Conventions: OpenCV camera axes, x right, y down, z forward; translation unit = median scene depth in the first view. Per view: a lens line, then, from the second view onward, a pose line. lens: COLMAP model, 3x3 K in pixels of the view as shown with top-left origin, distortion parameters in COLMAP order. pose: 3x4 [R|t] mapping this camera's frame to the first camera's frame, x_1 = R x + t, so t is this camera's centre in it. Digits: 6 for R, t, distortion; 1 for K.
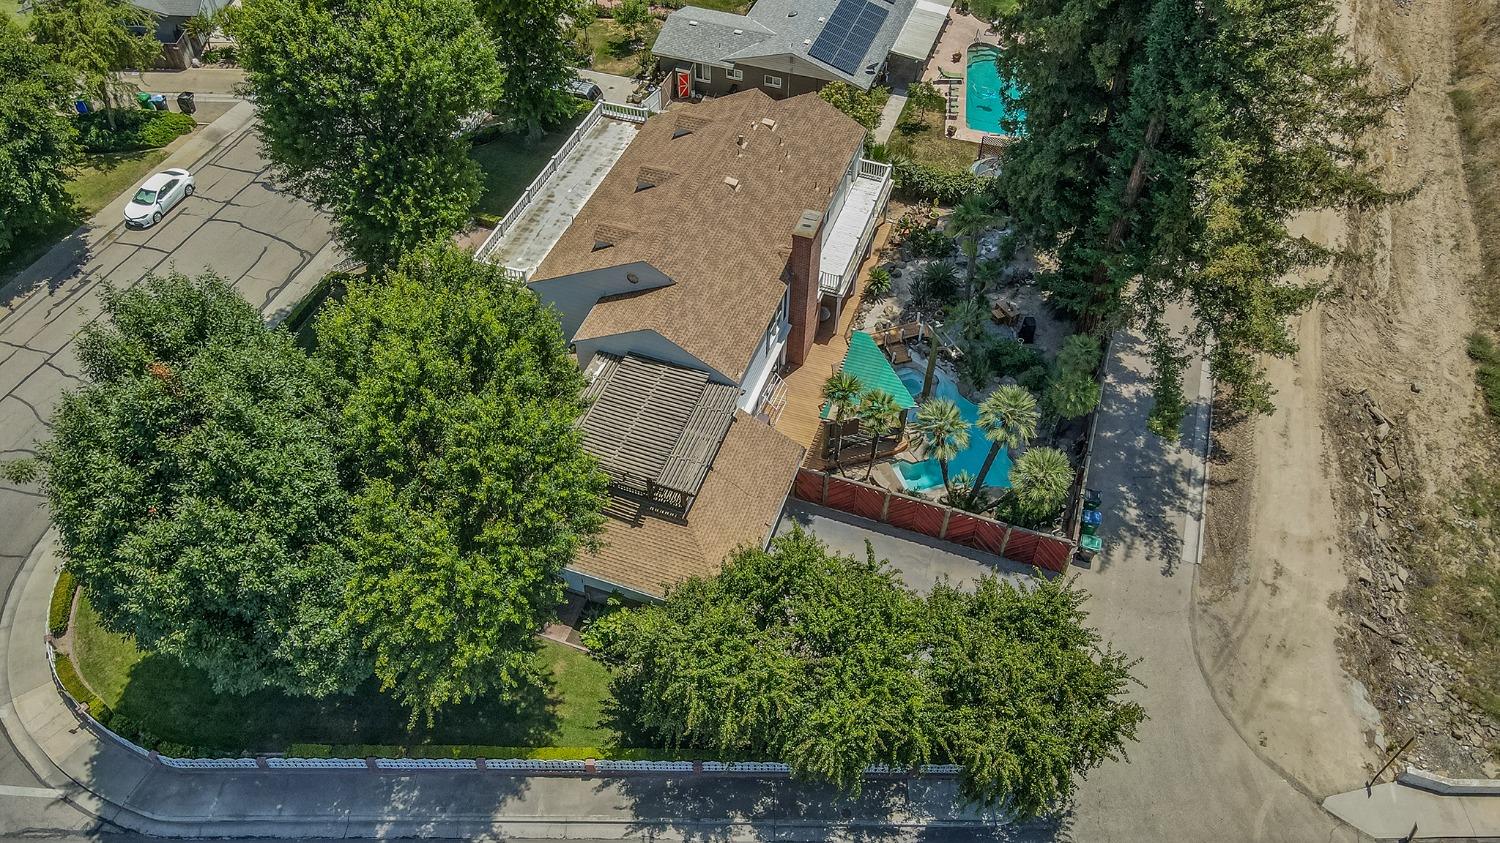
lens RADIAL K [[1109.0, 0, 750.0], [0, 1109.0, 421.5], [0, 0, 1]] dist [-0.004324, 0.053907]
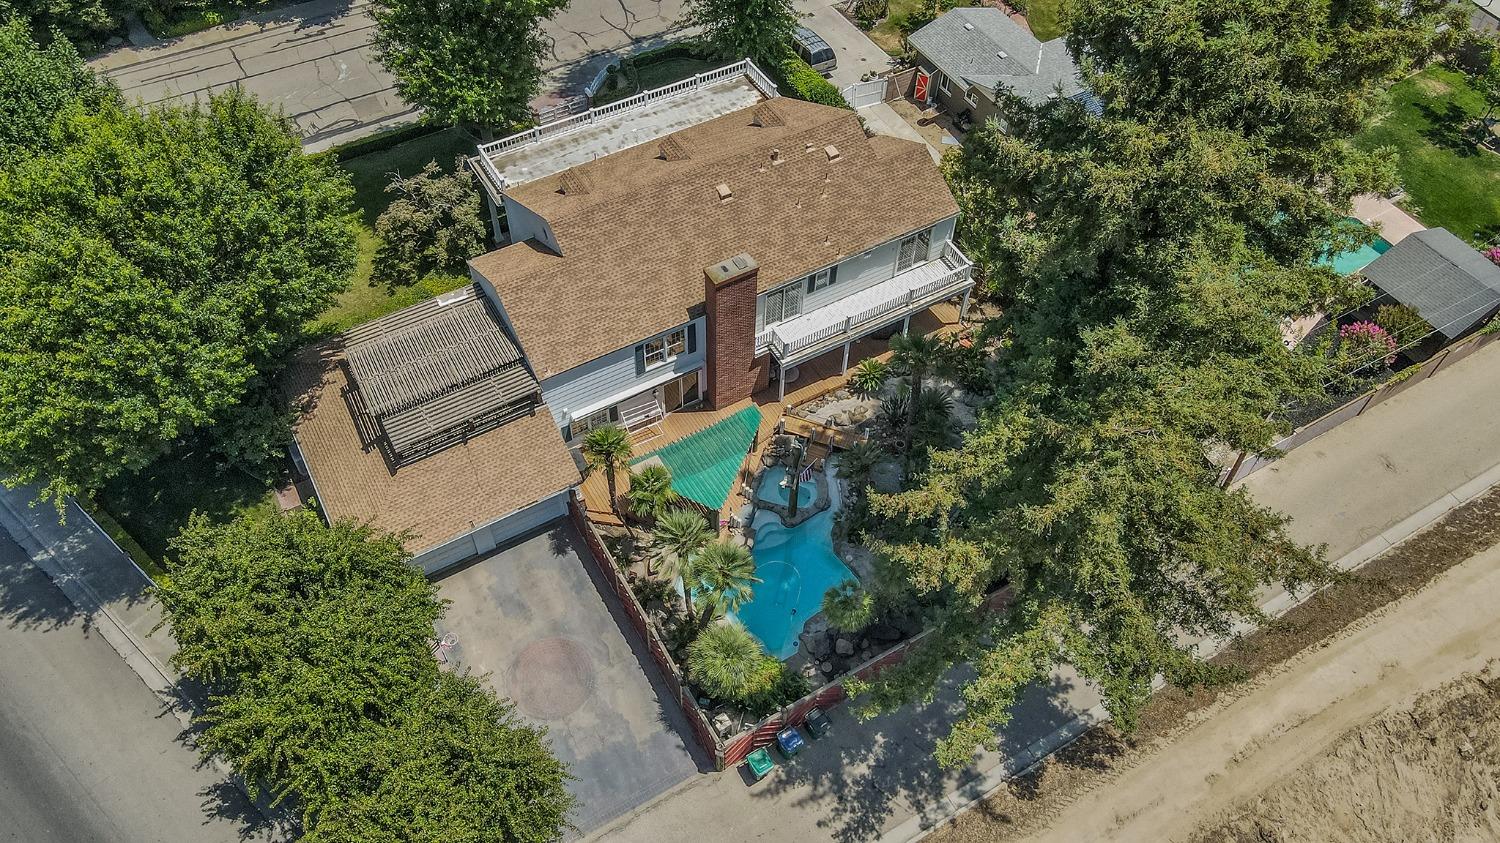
lens RADIAL K [[1109.0, 0, 750.0], [0, 1109.0, 421.5], [0, 0, 1]] dist [-0.004324, 0.053907]
pose [[0.761376, 0.512055, -0.397626, 0.453201], [-0.485333, 0.856824, 0.174083, -0.224189], [0.429836, 0.060439, 0.900882, 0.215663]]
